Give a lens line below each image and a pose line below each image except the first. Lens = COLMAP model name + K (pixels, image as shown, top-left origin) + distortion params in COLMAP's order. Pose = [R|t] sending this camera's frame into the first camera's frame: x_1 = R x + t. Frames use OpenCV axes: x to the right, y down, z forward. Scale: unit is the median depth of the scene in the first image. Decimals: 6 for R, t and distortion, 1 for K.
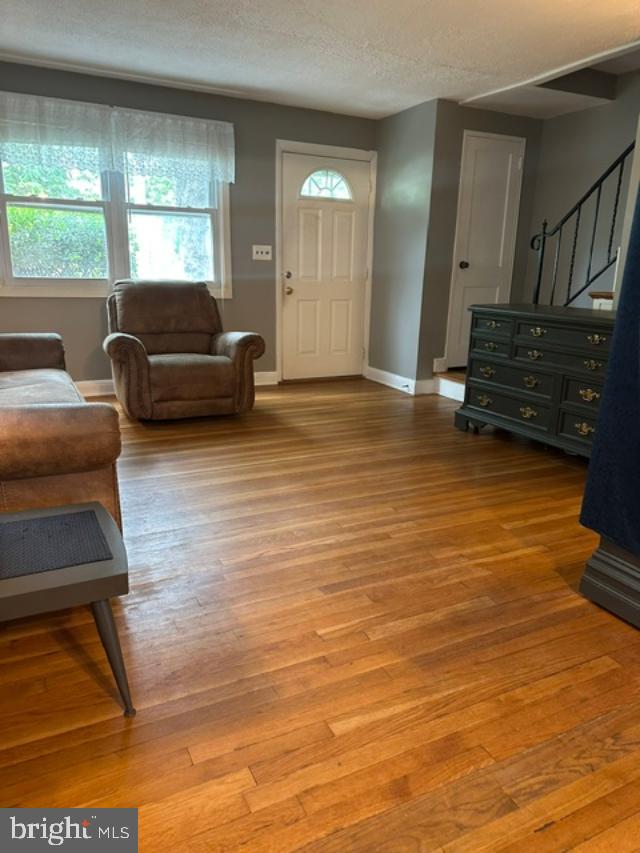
lens RADIAL K [[588.6, 0, 320.0], [0, 588.6, 426.5], [0, 0, 1]] dist [0.082927, -0.136025]
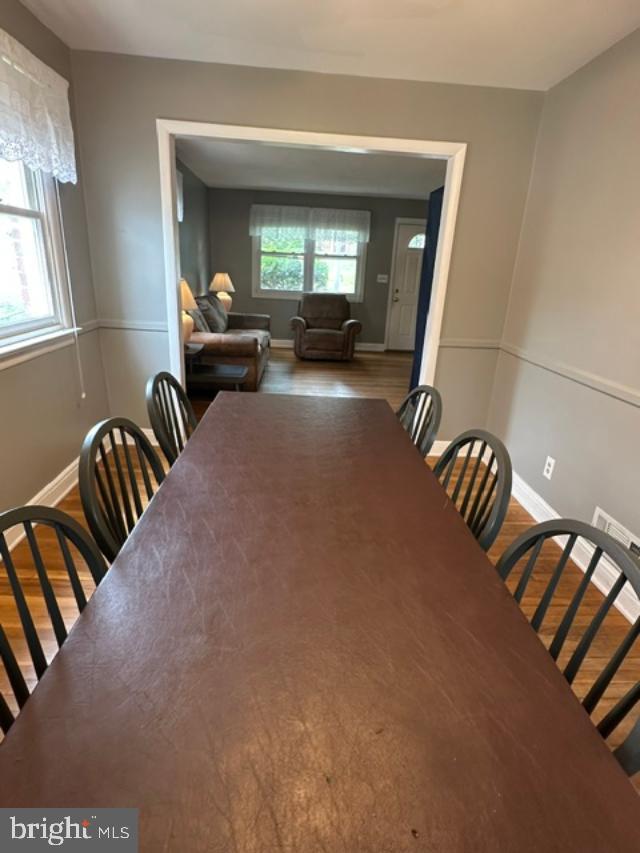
lens RADIAL K [[473.6, 0, 320.0], [0, 473.6, 426.5], [0, 0, 1]] dist [0.000616, 0.000151]
pose [[0.906593, 0.155944, -0.392136, 0.467290], [-0.133046, 0.987450, 0.085094, 0.078193], [0.400485, -0.024973, 0.915963, -0.551259]]
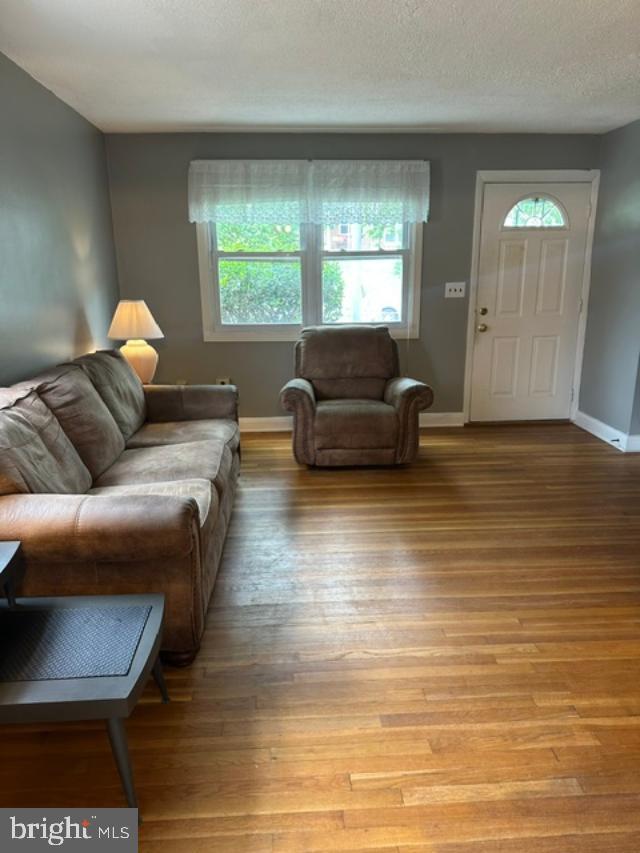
lens RADIAL K [[588.6, 0, 320.0], [0, 588.6, 426.5], [0, 0, 1]] dist [0.082927, -0.136025]
pose [[0.913454, 0.073967, -0.400163, 0.125930], [-0.072113, 0.997202, 0.019711, -0.095606], [0.400501, 0.010852, 0.916232, 0.051689]]
